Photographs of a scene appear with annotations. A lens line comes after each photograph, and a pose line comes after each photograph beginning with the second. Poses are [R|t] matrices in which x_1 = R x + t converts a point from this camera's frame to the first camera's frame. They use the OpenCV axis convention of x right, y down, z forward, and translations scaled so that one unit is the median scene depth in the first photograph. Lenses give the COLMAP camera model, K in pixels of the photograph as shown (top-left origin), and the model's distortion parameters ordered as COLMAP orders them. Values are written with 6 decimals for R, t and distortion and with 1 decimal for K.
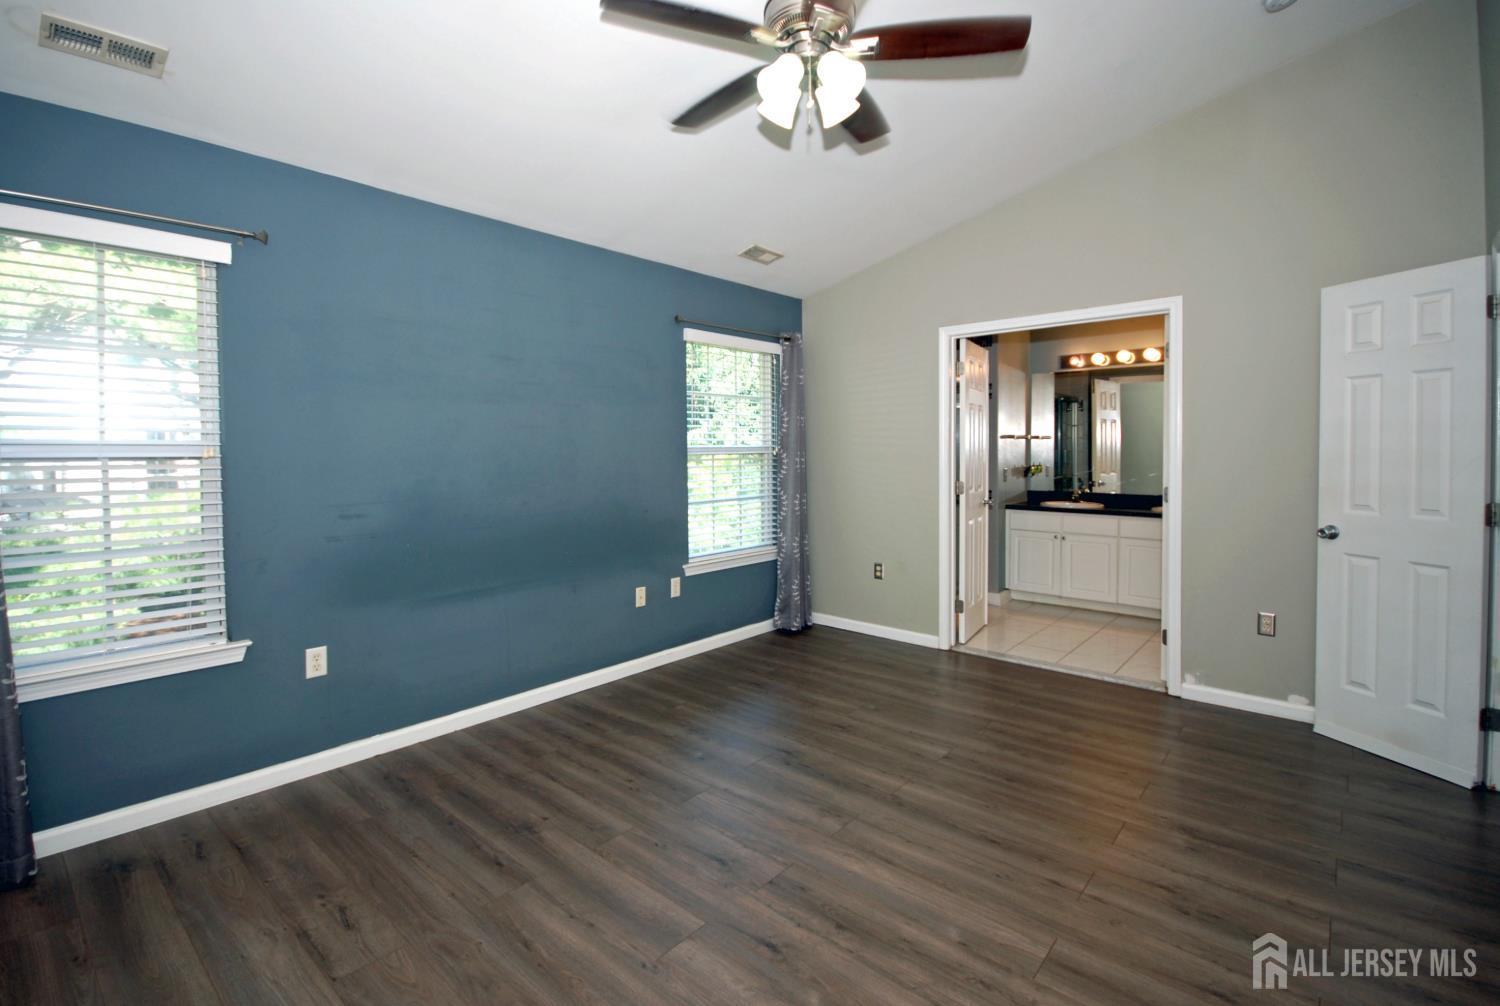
lens RADIAL K [[695.3, 0, 745.8], [0, 695.3, 453.7], [0, 0, 1]] dist [-0.007604, -0.000321]
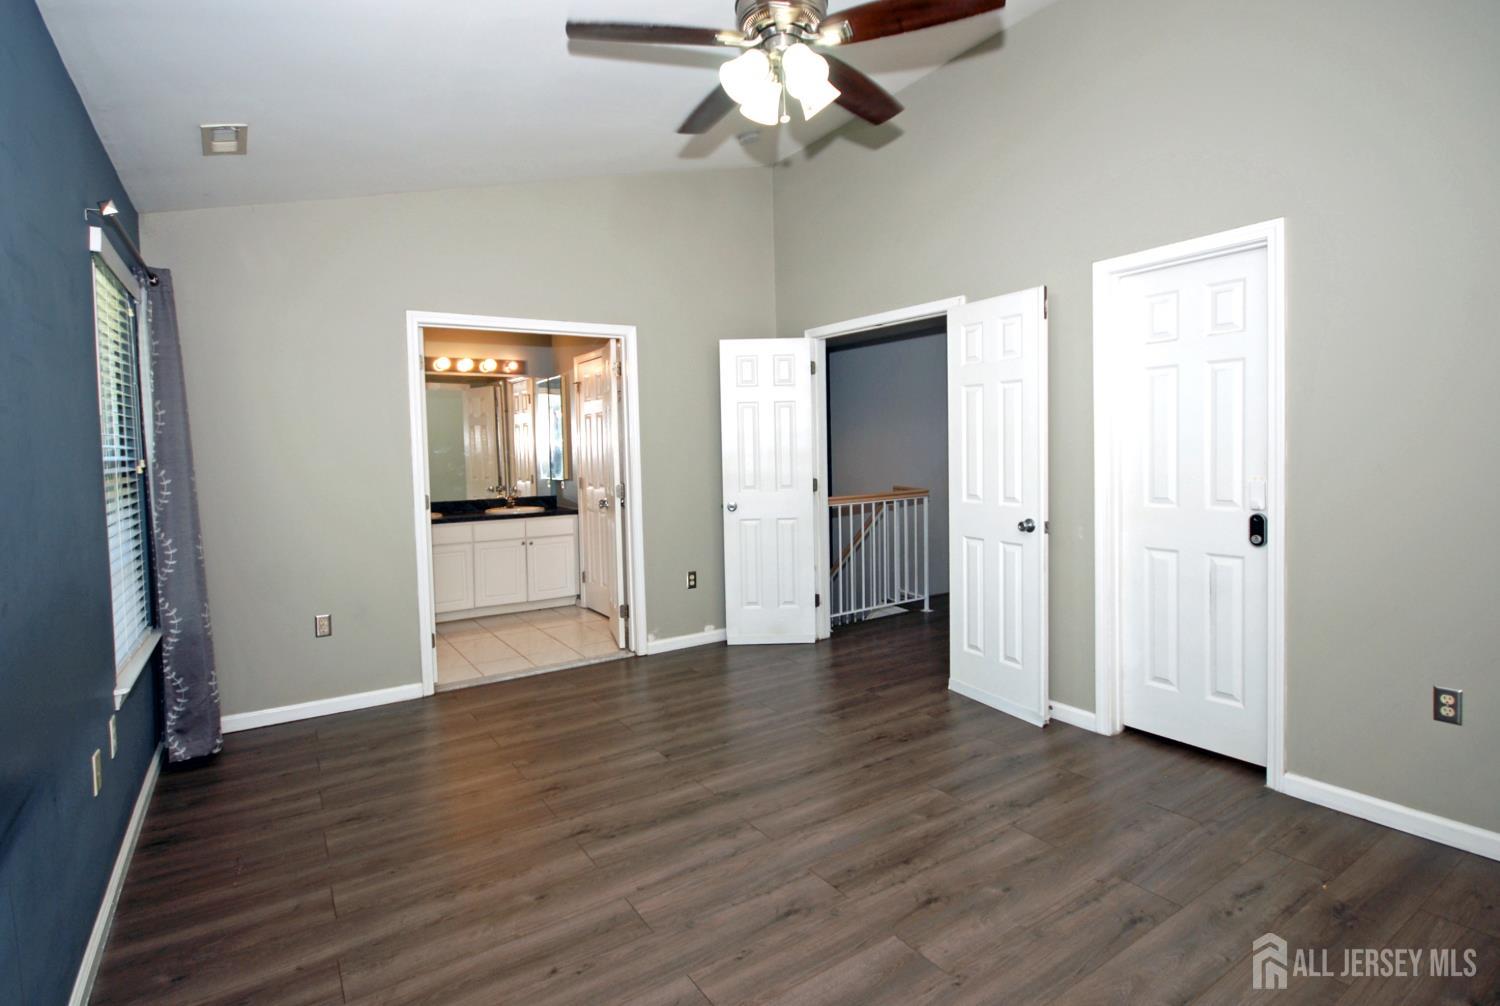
lens RADIAL K [[740.5, 0, 743.9], [0, 740.5, 445.3], [0, 0, 1]] dist [-0.001841, 0.000239]
pose [[0.266124, 0.000027, 0.963939, -0.674423], [0.028891, 0.999551, -0.008005, -0.002151], [-0.963506, 0.029979, 0.266004, 0.552045]]
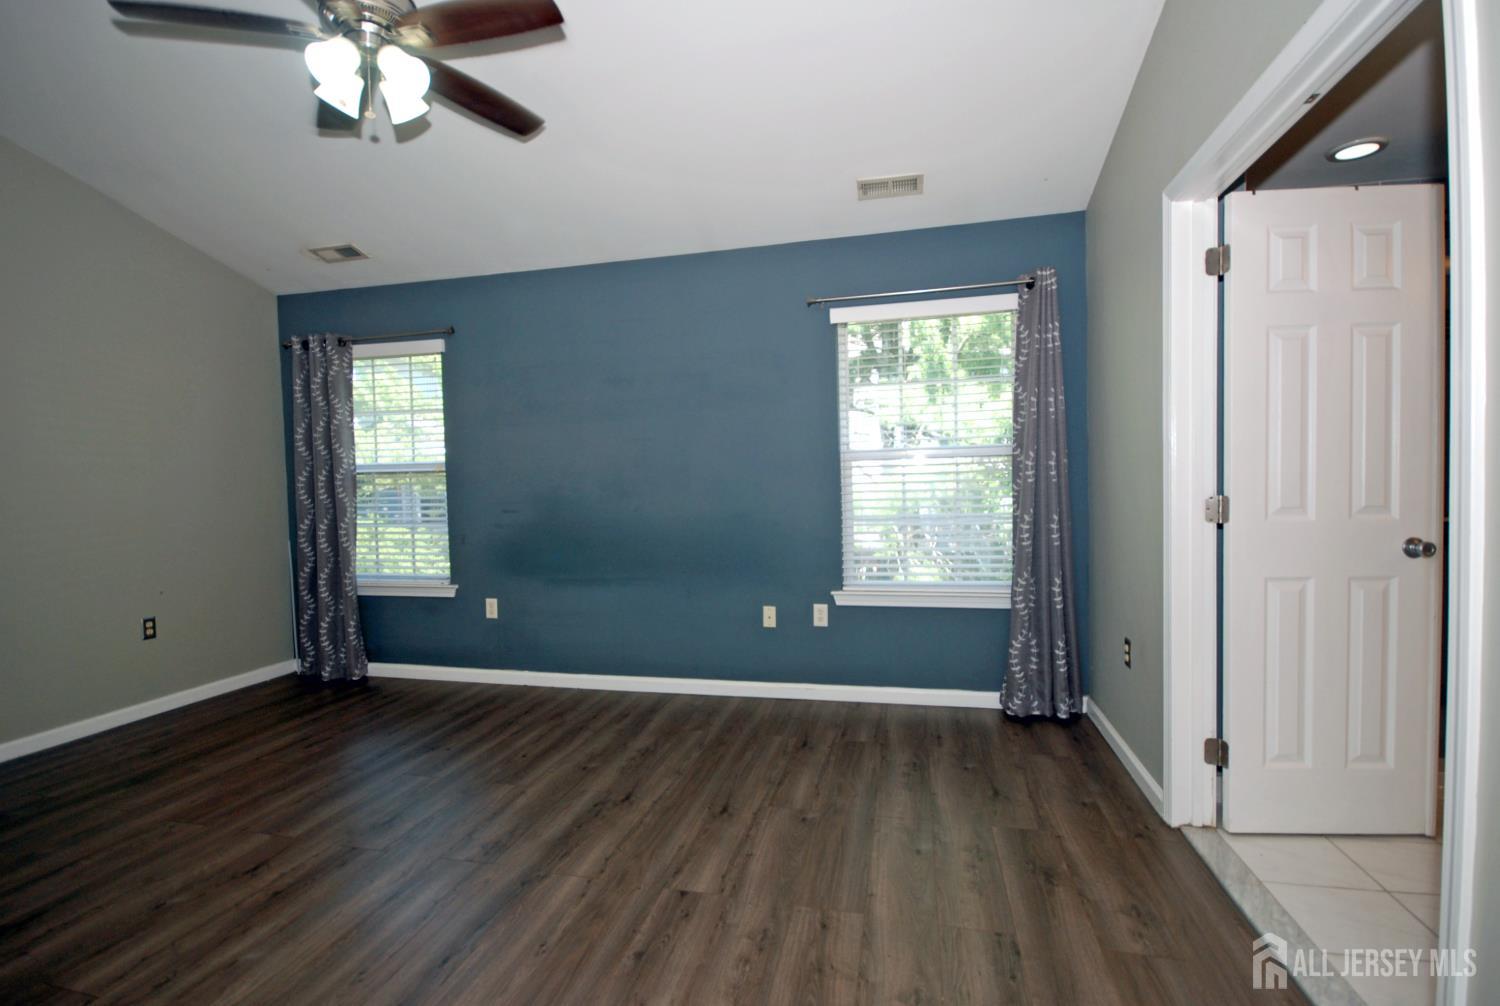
lens RADIAL K [[714.6, 0, 750.0], [0, 714.6, 503.0], [0, 0, 1]] dist [-0.006894, -0.001103]
pose [[0.463737, 0.016079, -0.885827, 0.864339], [0.013370, 0.999594, 0.025143, 0.040326], [0.885872, -0.023503, 0.463334, 0.696774]]
